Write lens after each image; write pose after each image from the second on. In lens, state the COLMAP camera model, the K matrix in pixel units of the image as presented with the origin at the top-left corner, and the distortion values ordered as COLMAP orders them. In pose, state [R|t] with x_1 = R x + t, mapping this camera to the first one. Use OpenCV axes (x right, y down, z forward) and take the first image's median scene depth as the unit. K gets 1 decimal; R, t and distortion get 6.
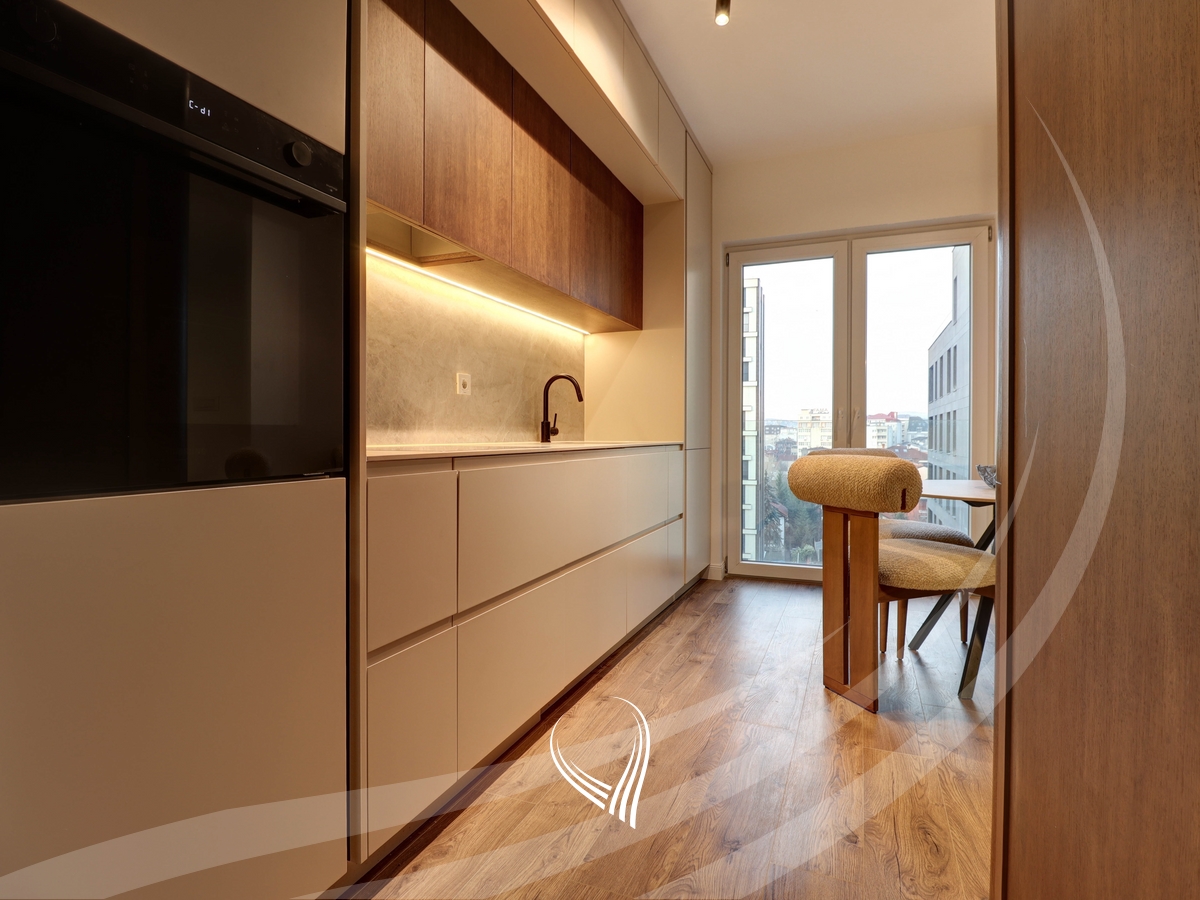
lens RADIAL K [[635.3, 0, 622.0], [0, 635.3, 437.5], [0, 0, 1]] dist [0.009830, -0.012915]
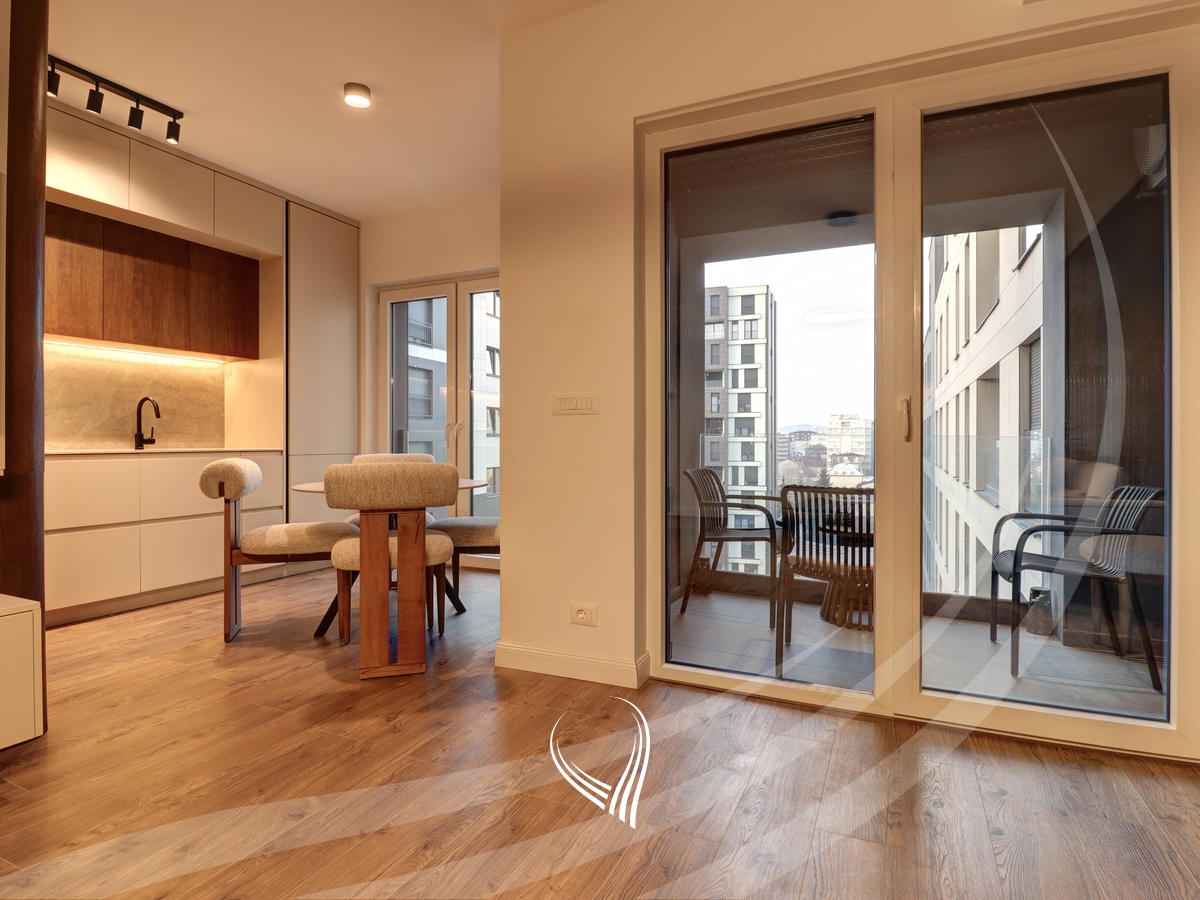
lens RADIAL K [[635.3, 0, 620.9], [0, 635.3, 438.6], [0, 0, 1]] dist [0.009830, -0.012915]
pose [[0.998576, -0.003068, -0.053256, 0.932359], [0.002602, 0.999958, -0.008817, -0.000105], [0.053281, 0.008666, 0.998542, -0.249195]]
